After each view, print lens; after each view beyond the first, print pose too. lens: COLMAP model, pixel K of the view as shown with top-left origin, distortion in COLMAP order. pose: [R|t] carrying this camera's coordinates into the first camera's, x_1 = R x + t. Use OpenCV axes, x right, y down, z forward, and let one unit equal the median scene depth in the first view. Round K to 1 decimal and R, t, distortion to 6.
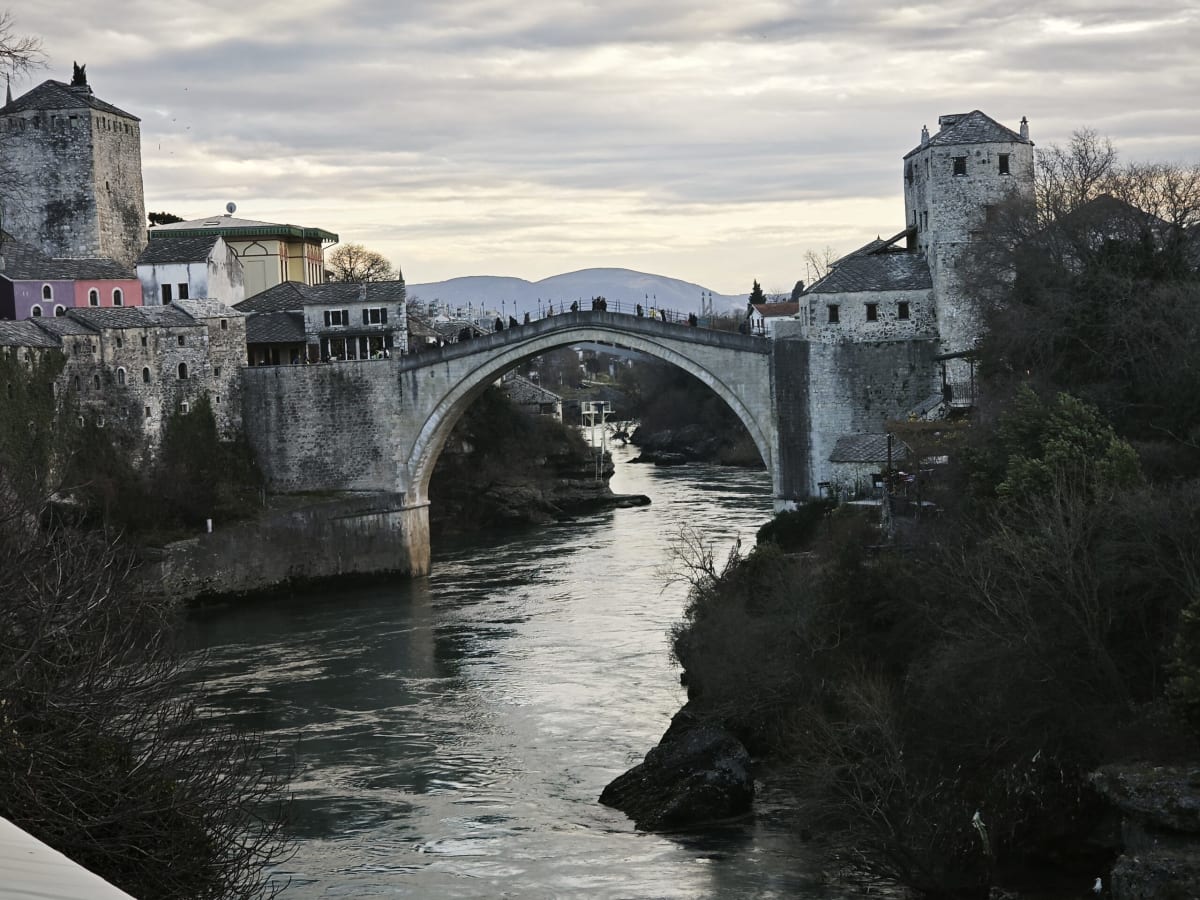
lens RADIAL K [[791.8, 0, 593.1], [0, 791.8, 439.8], [0, 0, 1]] dist [0.040006, -0.021477]
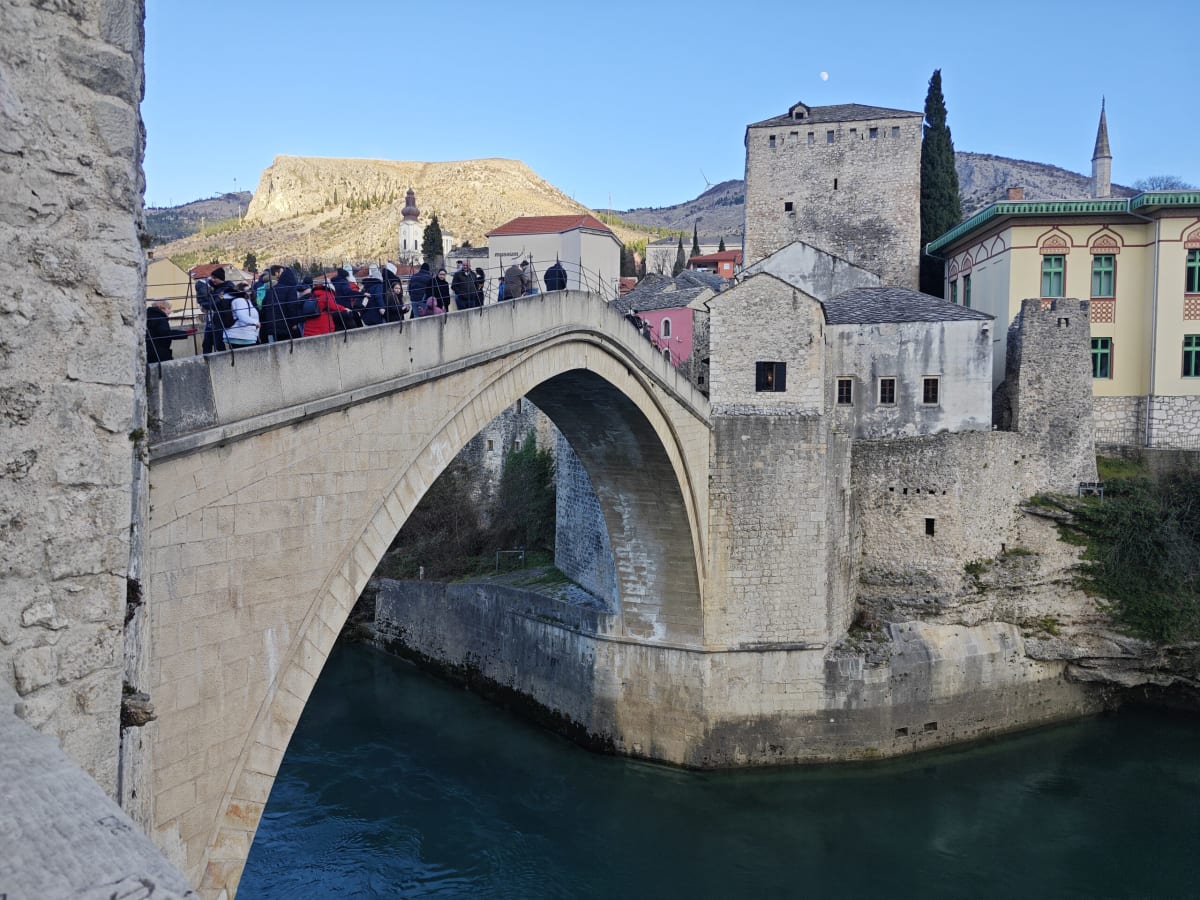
lens RADIAL K [[791.8, 0, 593.1], [0, 791.8, 439.8], [0, 0, 1]] dist [0.040006, -0.021477]
pose [[0.143342, 0.093339, -0.985262, 0.352525], [-0.117588, 0.990097, 0.076690, -0.111841], [0.982663, 0.104862, 0.152898, 0.834739]]
